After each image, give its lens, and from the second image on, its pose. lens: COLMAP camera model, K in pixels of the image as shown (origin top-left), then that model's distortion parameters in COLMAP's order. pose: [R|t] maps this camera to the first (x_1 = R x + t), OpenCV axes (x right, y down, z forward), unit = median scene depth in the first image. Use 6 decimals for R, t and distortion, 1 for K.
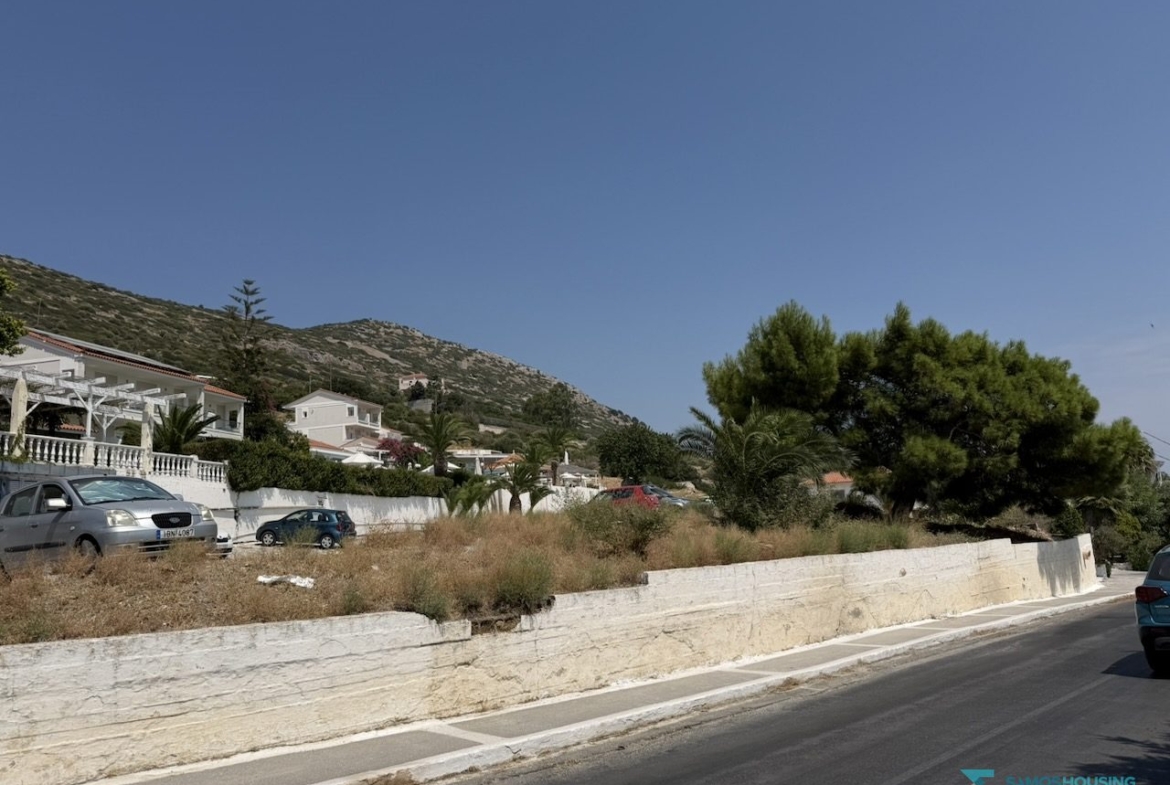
lens RADIAL K [[814.9, 0, 591.9], [0, 814.9, 388.6], [0, 0, 1]] dist [0.144983, -0.259922]
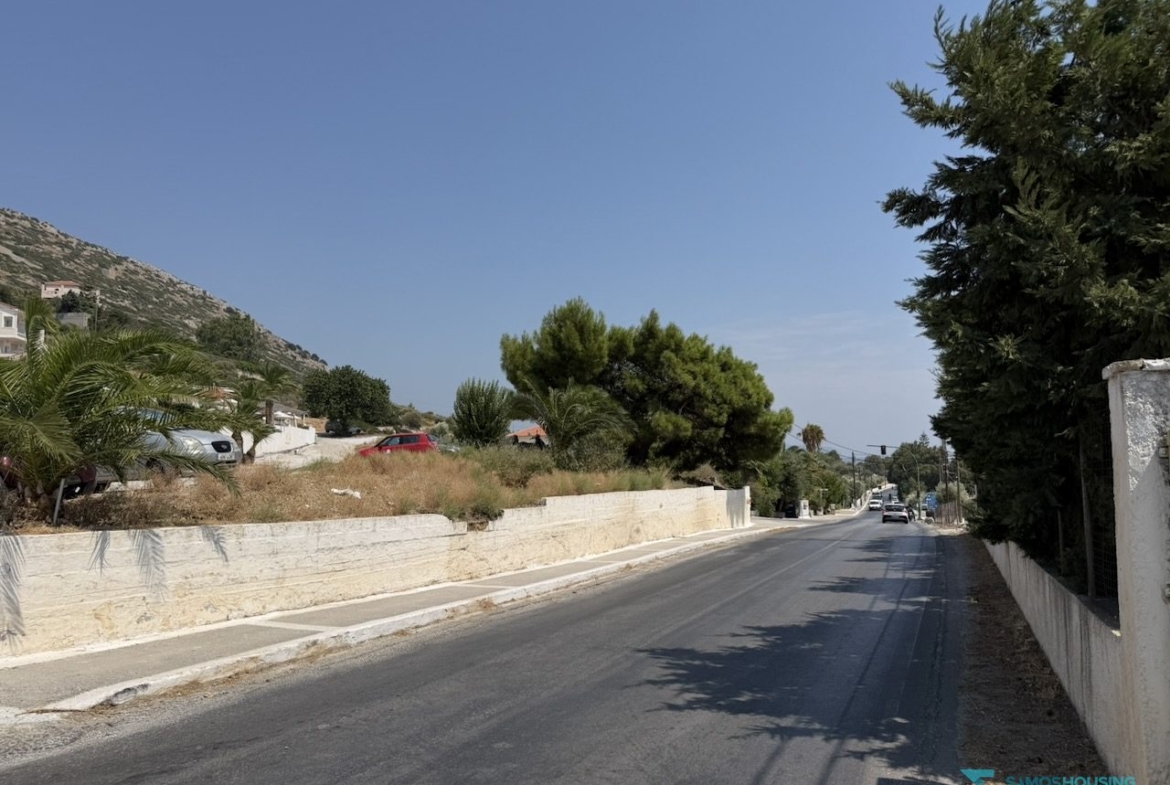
lens RADIAL K [[825.5, 0, 588.0], [0, 825.5, 399.5], [0, 0, 1]] dist [0.092560, -0.121160]
pose [[0.923630, 0.076032, 0.375668, -0.185428], [-0.105244, 0.992764, 0.057828, -0.021153], [-0.368552, -0.092948, 0.924949, -0.171958]]
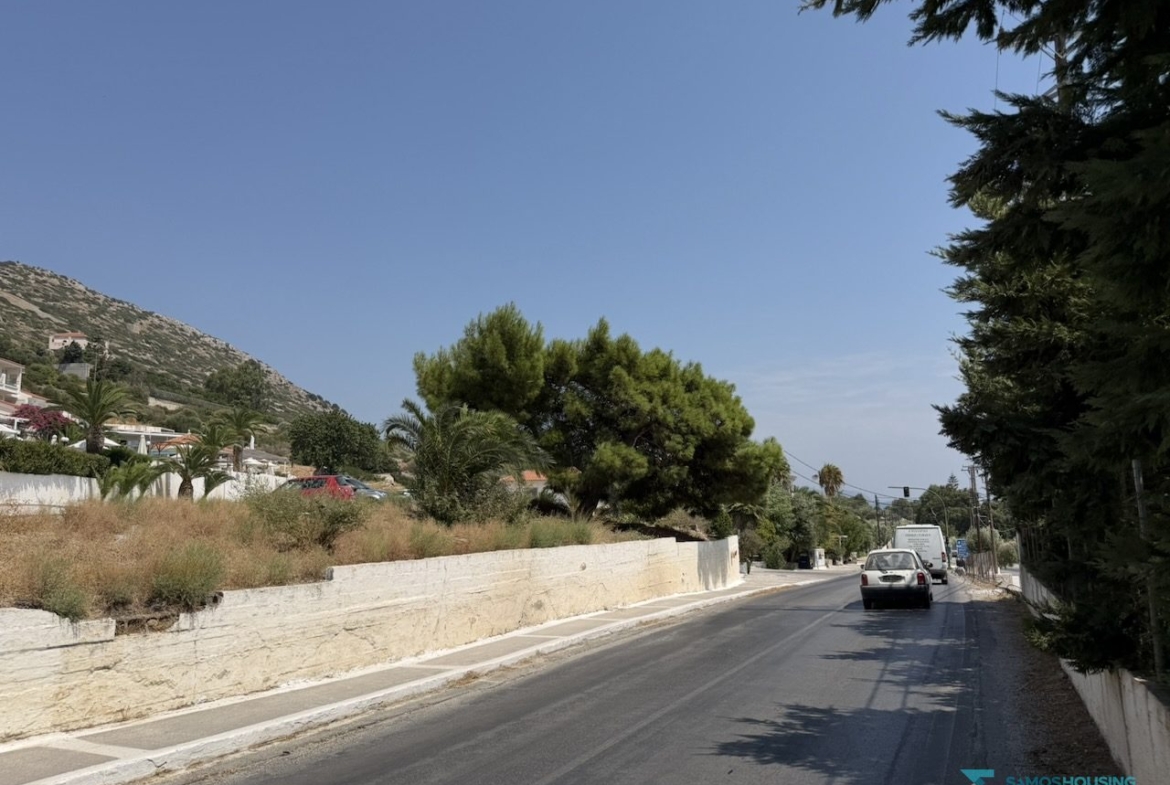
lens RADIAL K [[820.7, 0, 584.9], [0, 820.7, 396.5], [0, 0, 1]] dist [0.054637, -0.080333]
pose [[0.937125, 0.083655, 0.338818, 0.000375], [-0.089130, 0.996020, 0.000601, 0.001212], [-0.337420, -0.030762, 0.940852, 0.007568]]
